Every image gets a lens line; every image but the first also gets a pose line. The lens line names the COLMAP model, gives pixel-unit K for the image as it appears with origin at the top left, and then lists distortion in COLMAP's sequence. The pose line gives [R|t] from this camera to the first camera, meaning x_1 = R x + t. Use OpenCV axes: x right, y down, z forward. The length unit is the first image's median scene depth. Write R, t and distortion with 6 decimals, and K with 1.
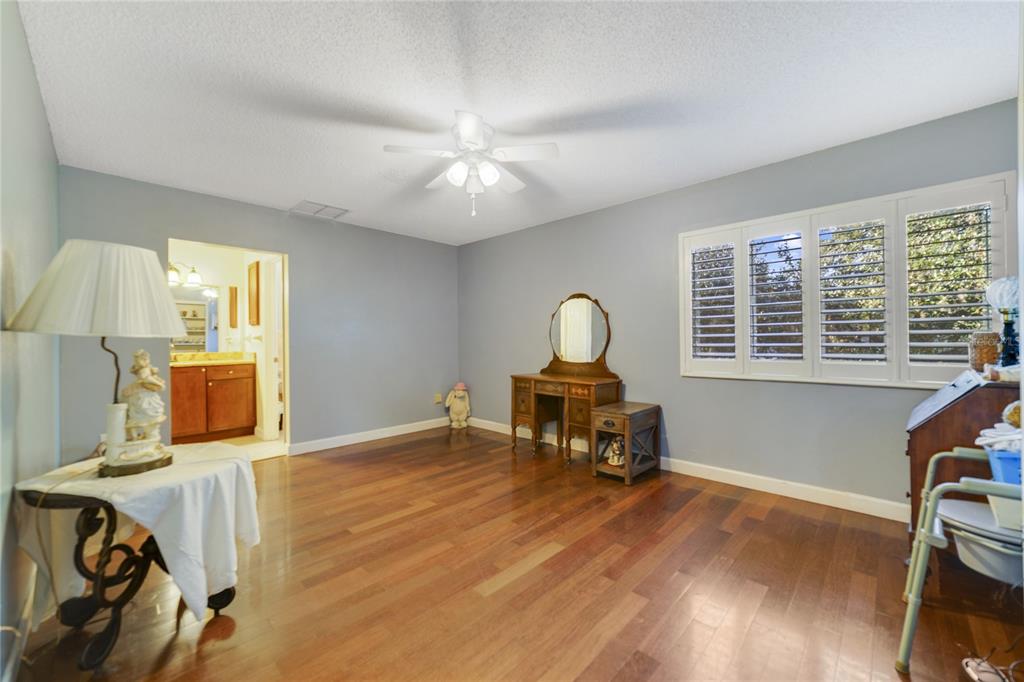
lens RADIAL K [[396.1, 0, 514.4], [0, 396.1, 337.5], [0, 0, 1]] dist [-0.001553, -0.000113]
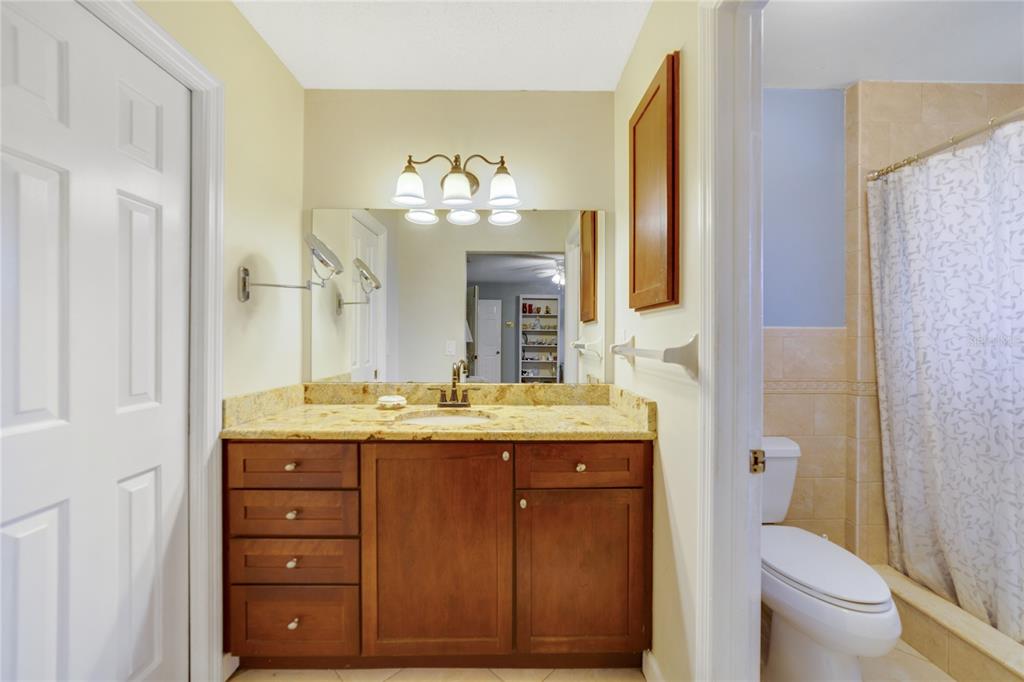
lens RADIAL K [[396.1, 0, 514.4], [0, 396.1, 337.5], [0, 0, 1]] dist [-0.001553, -0.000113]
pose [[0.702744, 0.010384, -0.711367, -0.617943], [-0.009245, 0.999942, 0.005463, -0.011787], [0.711383, 0.002738, 0.702799, 0.863131]]
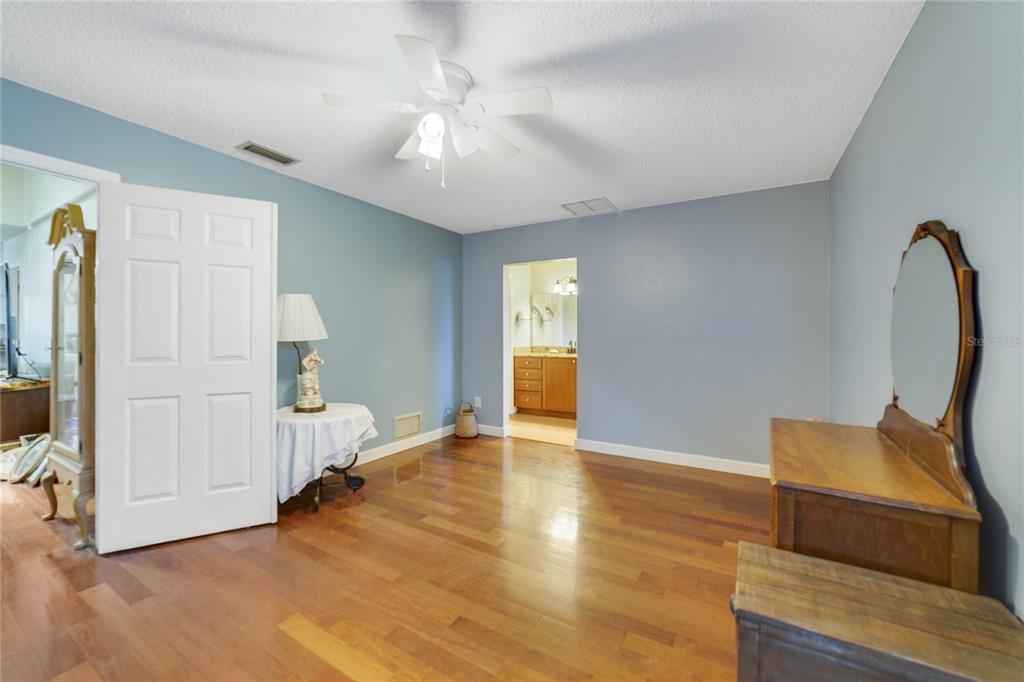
lens RADIAL K [[396.1, 0, 514.4], [0, 396.1, 337.5], [0, 0, 1]] dist [-0.001553, -0.000113]
pose [[0.239081, 0.017973, -0.970833, 0.407072], [-0.004889, 0.999838, 0.017306, -0.015051], [0.970987, 0.000609, 0.239131, 0.570164]]
